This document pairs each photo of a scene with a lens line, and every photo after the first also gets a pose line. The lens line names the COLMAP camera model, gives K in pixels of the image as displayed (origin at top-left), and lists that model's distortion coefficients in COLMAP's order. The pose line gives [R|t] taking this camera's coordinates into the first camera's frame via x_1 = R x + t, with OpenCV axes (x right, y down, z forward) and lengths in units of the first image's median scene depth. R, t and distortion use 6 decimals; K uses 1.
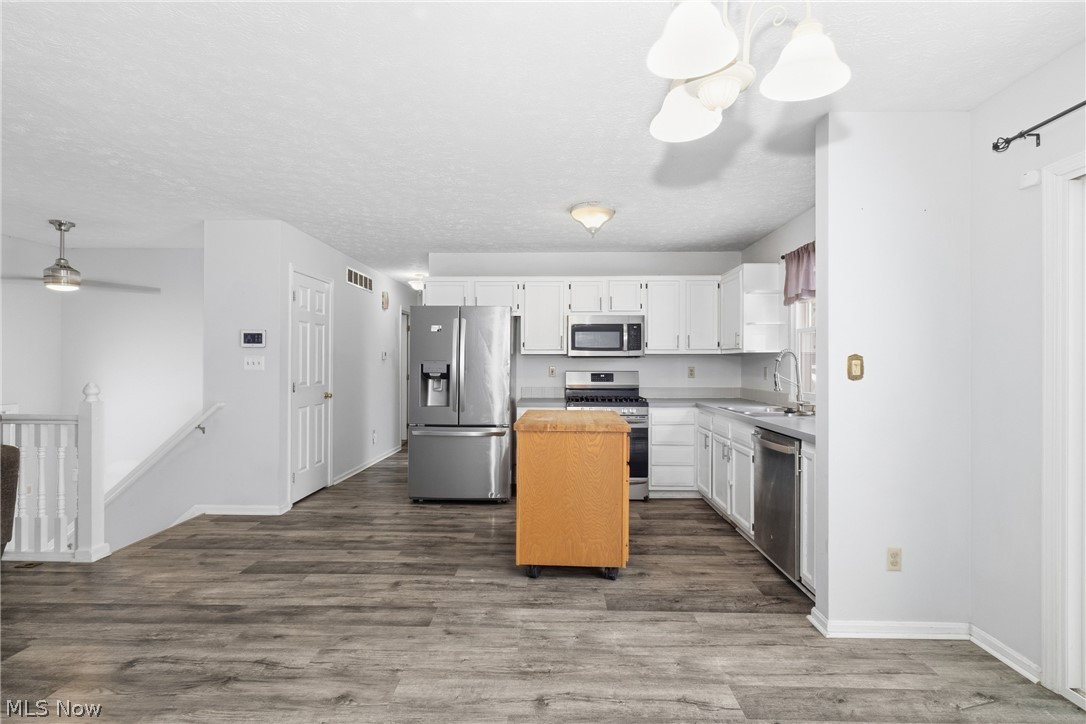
lens RADIAL K [[506.1, 0, 541.7], [0, 506.1, 362.4], [0, 0, 1]] dist [0.000041, 0.000796]
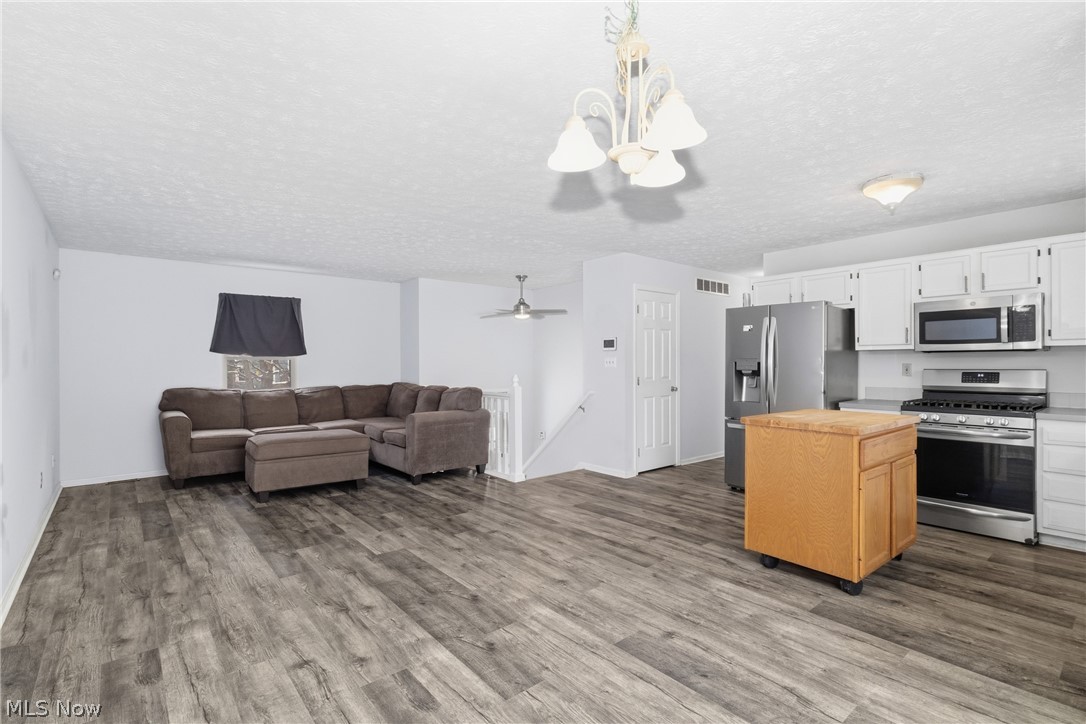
lens RADIAL K [[506.1, 0, 541.7], [0, 506.1, 362.4], [0, 0, 1]] dist [0.000041, 0.000796]
pose [[0.659138, -0.005927, -0.751999, 0.372271], [0.009108, 0.999959, 0.000103, 0.000299], [0.751967, -0.006917, 0.659164, -0.024876]]
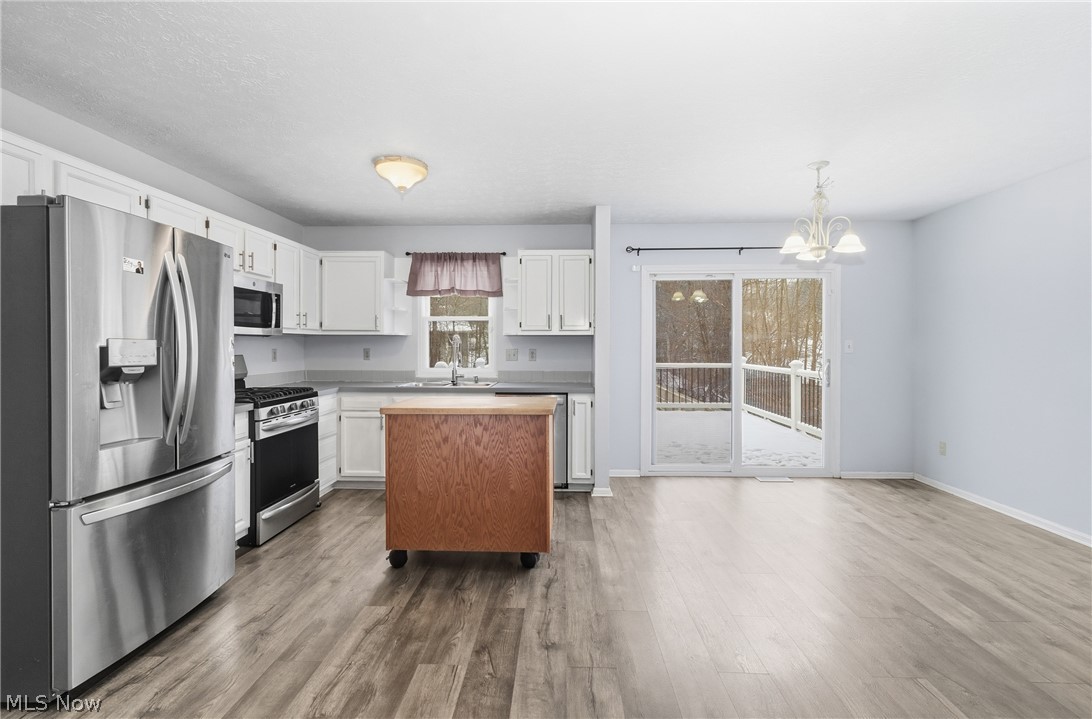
lens RADIAL K [[505.6, 0, 543.4], [0, 505.6, 350.4], [0, 0, 1]] dist [0.001494, -0.000093]
pose [[0.012422, -0.010219, 0.999871, -0.792248], [-0.003485, 0.999941, 0.010263, 0.001086], [-0.999917, -0.003612, 0.012386, 0.782165]]
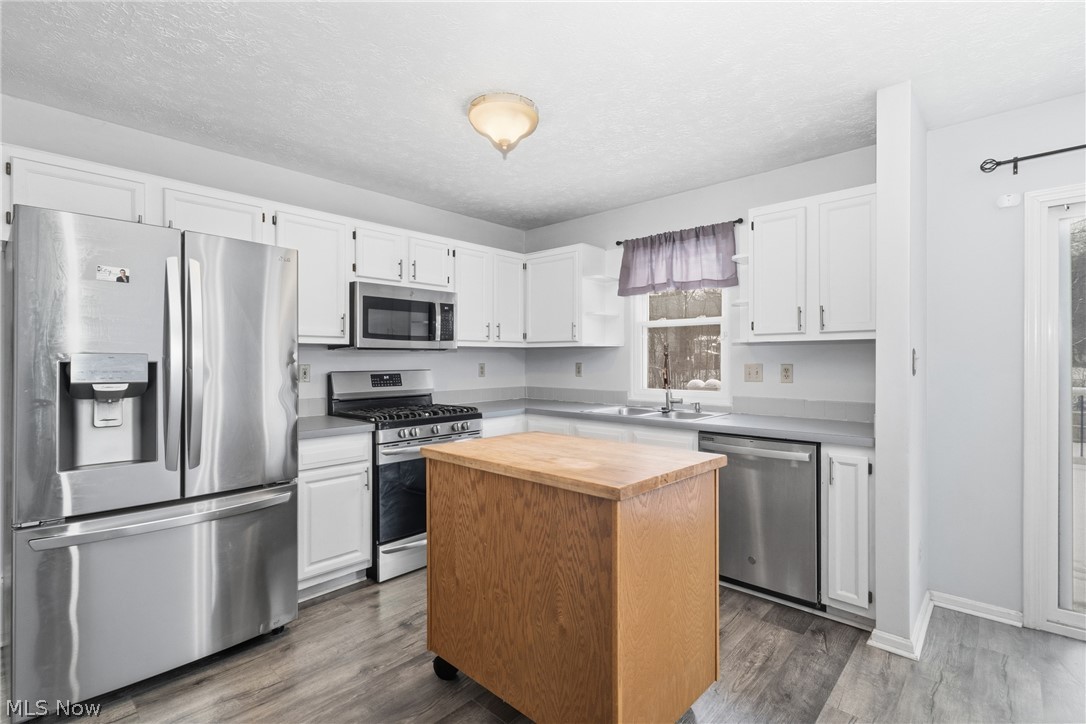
lens RADIAL K [[503.2, 0, 543.0], [0, 503.2, 362.0], [0, 0, 1]] dist [0.001657, 0.000130]
pose [[0.658116, -0.006508, 0.752888, -0.351435], [0.001272, 0.999971, 0.007532, 0.001141], [-0.752915, -0.004000, 0.658105, 0.580618]]
